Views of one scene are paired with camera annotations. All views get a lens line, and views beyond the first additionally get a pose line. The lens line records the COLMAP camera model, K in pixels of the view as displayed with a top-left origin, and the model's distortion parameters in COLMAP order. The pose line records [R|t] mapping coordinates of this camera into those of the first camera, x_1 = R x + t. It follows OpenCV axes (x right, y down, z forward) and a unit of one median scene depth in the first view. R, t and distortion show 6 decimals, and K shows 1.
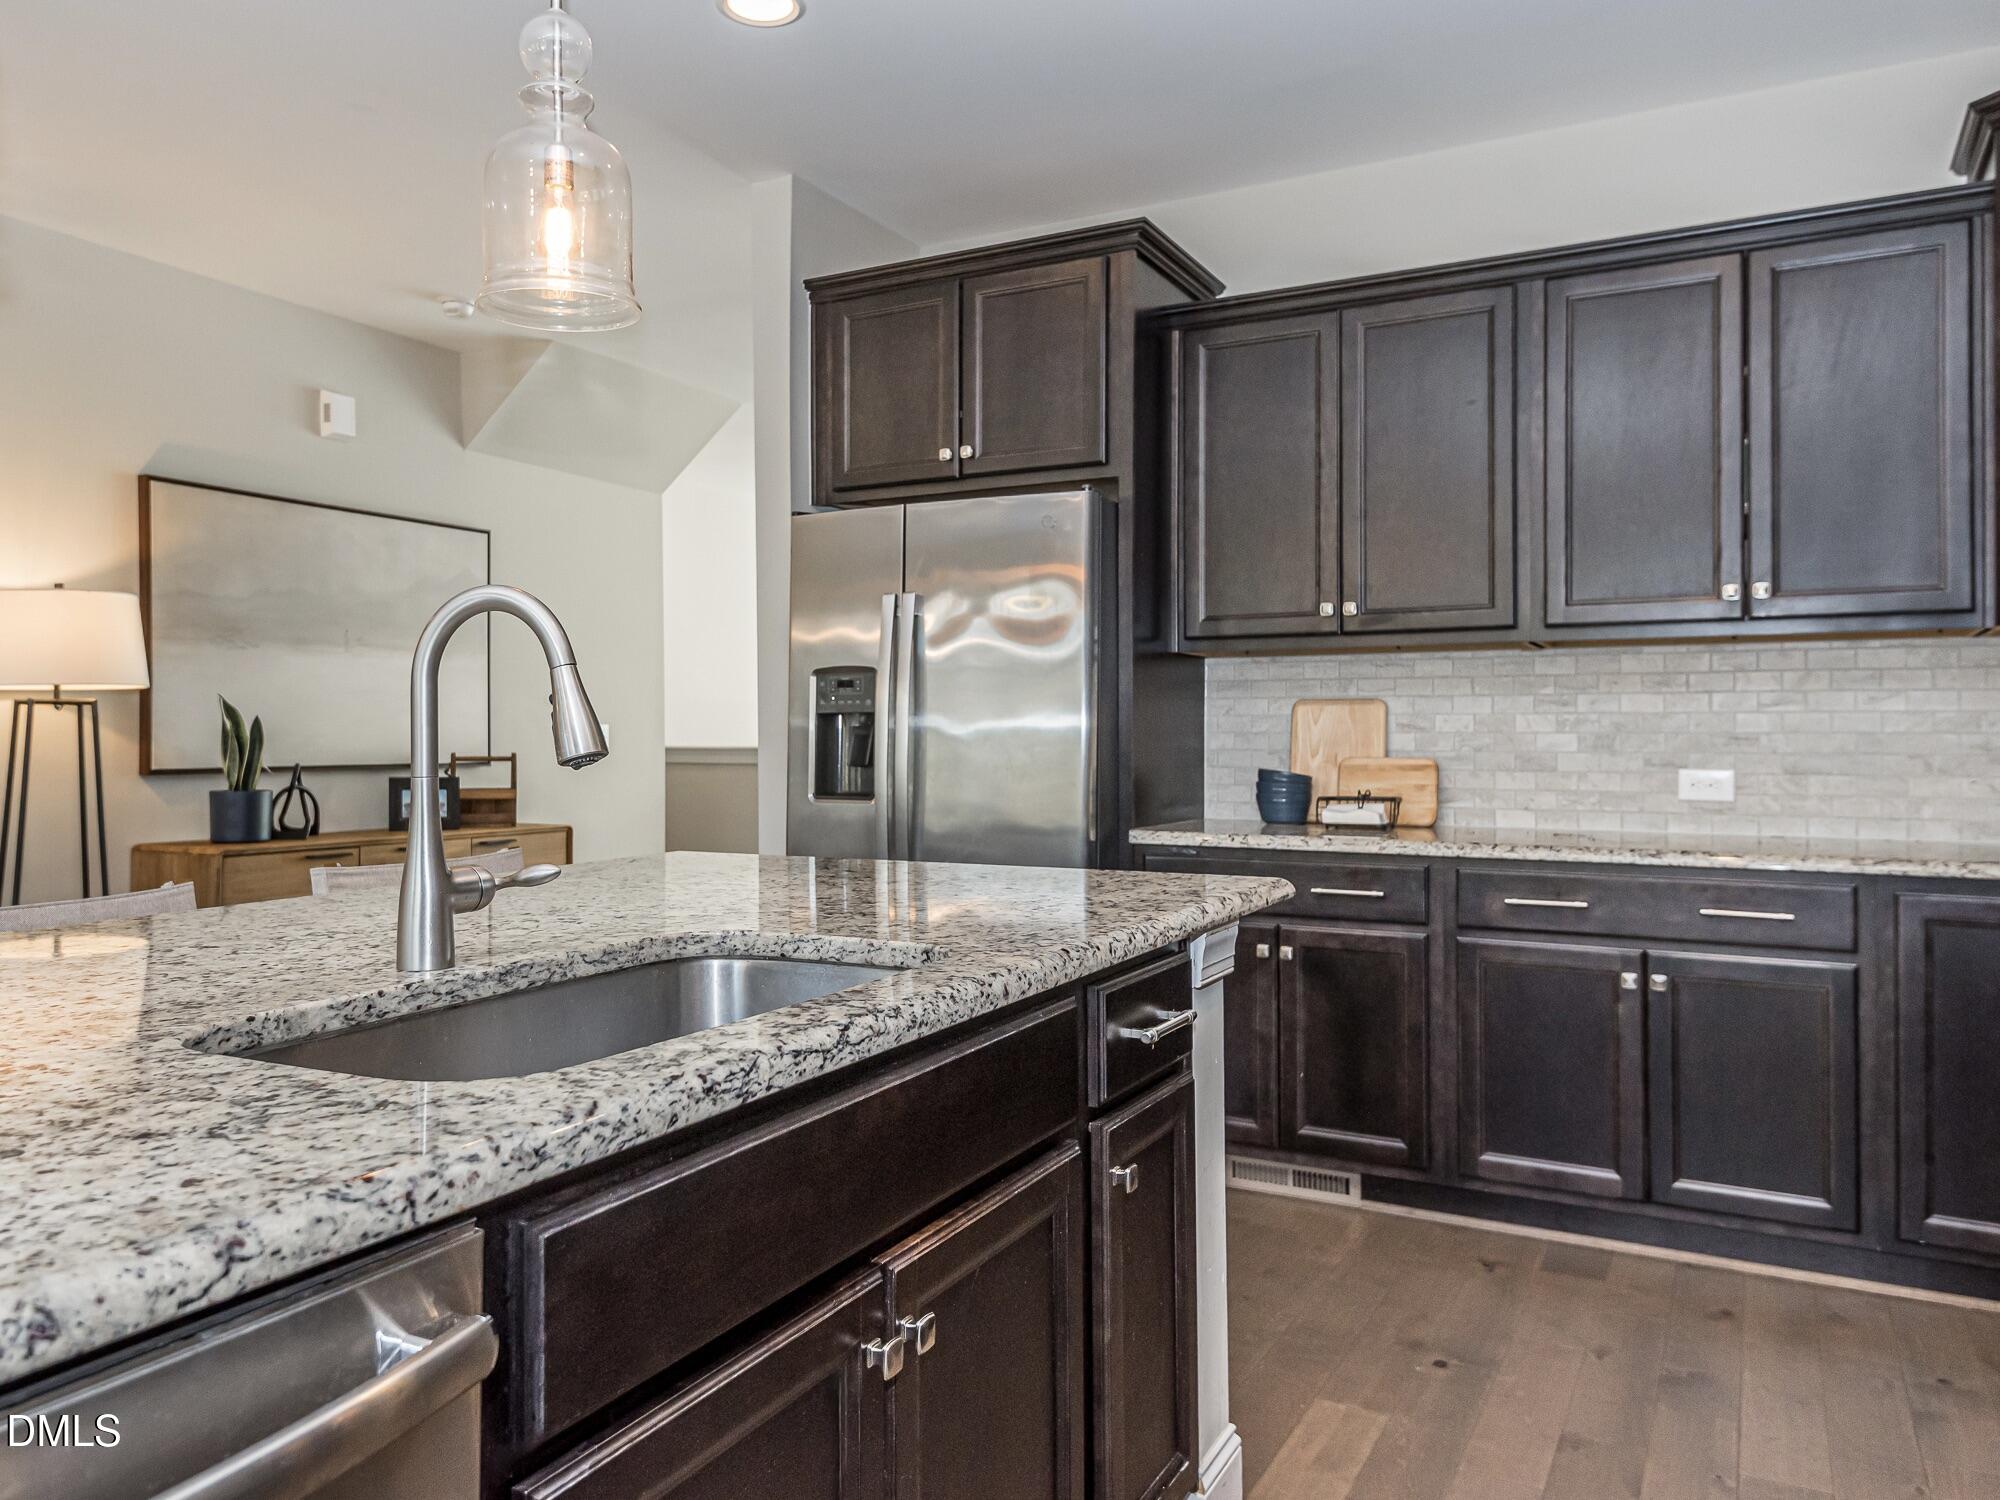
lens RADIAL K [[1462.7, 0, 932.3], [0, 1462.7, 720.5], [0, 0, 1]] dist [0.013305, -0.009027]
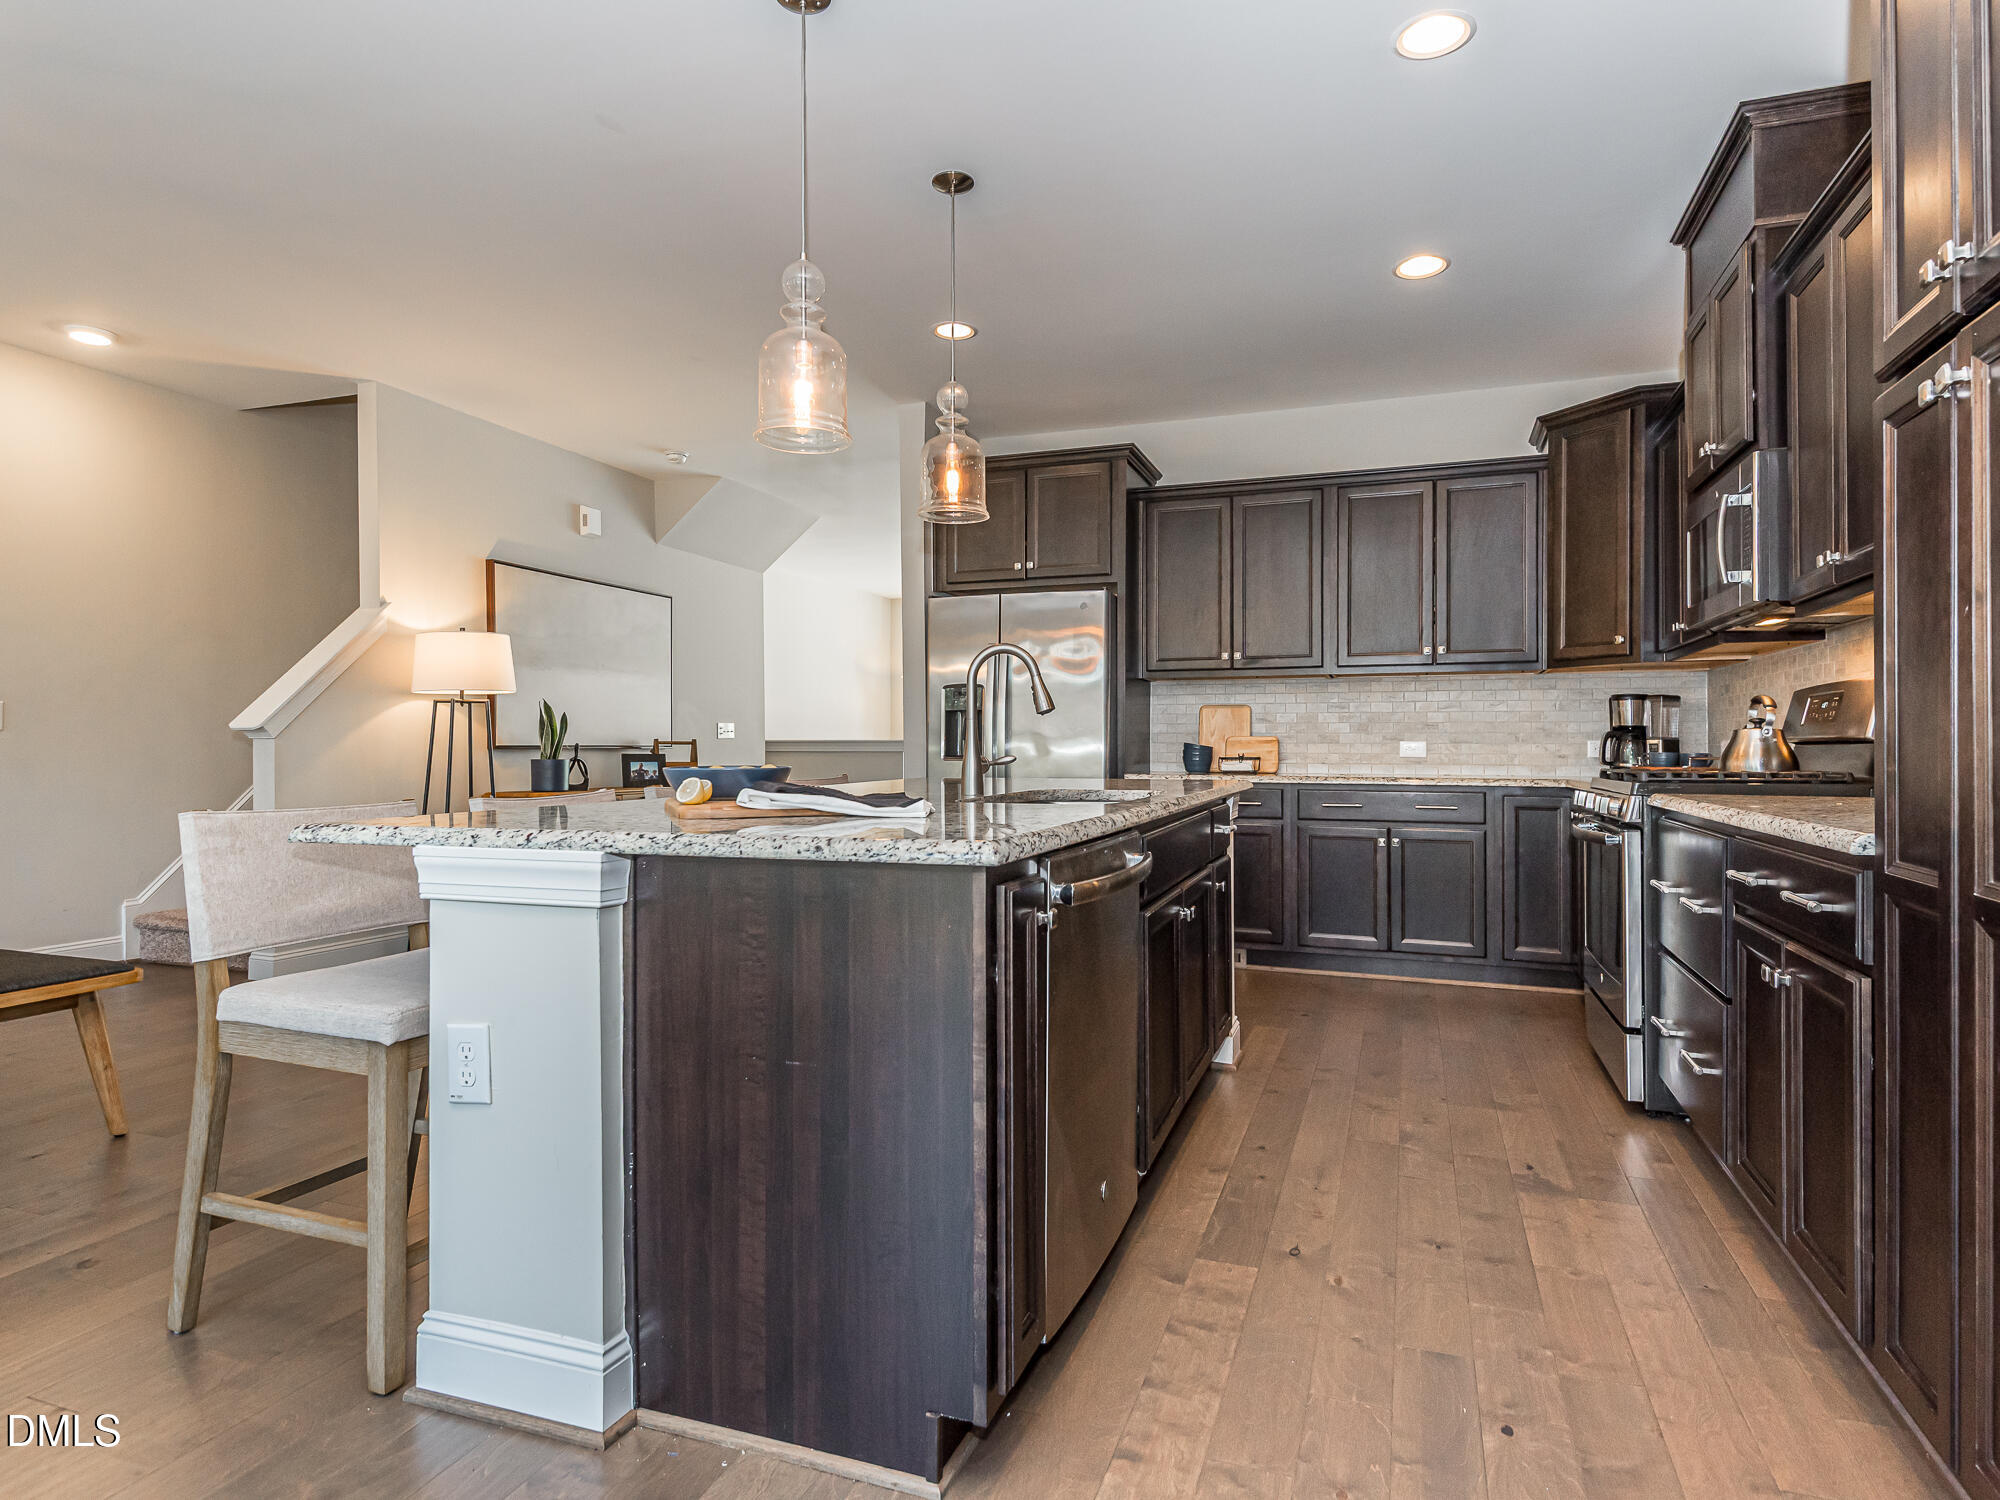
lens RADIAL K [[1113.4, 0, 1003.8], [0, 1113.4, 739.5], [0, 0, 1]] dist [0.012472, -0.001107]
pose [[0.986591, 0.002313, 0.163198, -0.240005], [-0.002976, 0.999988, 0.003814, 0.026094], [-0.163187, -0.004249, 0.986586, -0.356814]]
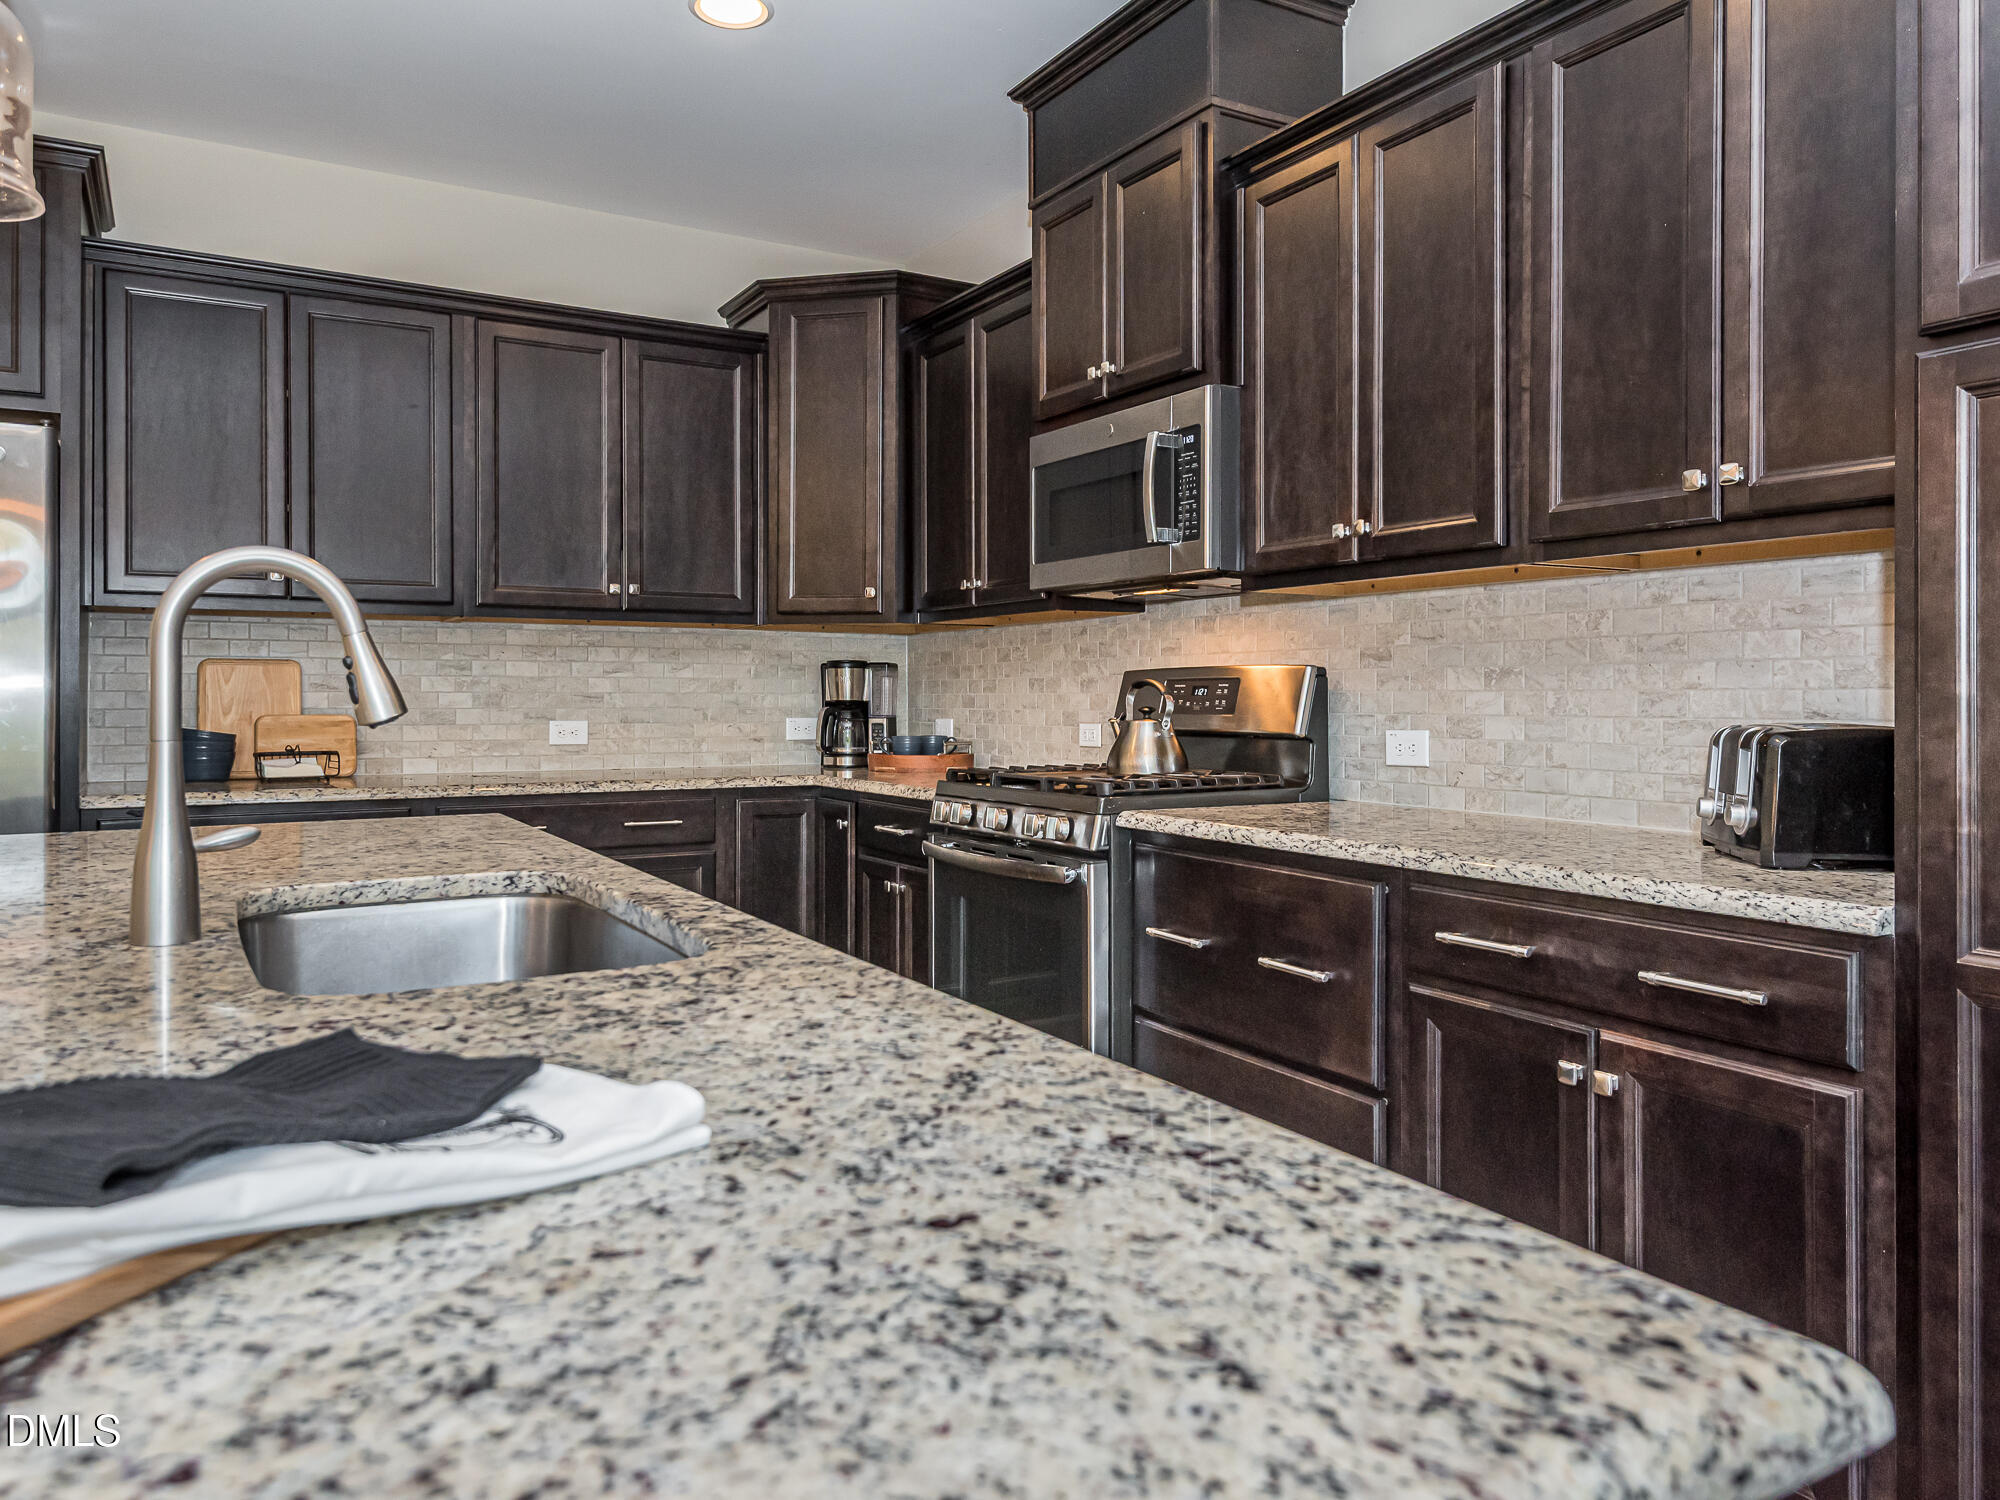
lens RADIAL K [[1404.5, 0, 1007.7], [0, 1404.5, 688.7], [0, 0, 1]] dist [0.031230, -0.002193]
pose [[0.505446, 0.004607, 0.862846, -0.342673], [-0.011390, 0.999934, 0.001333, -0.001151], [-0.862783, -0.010502, 0.505465, 0.028430]]
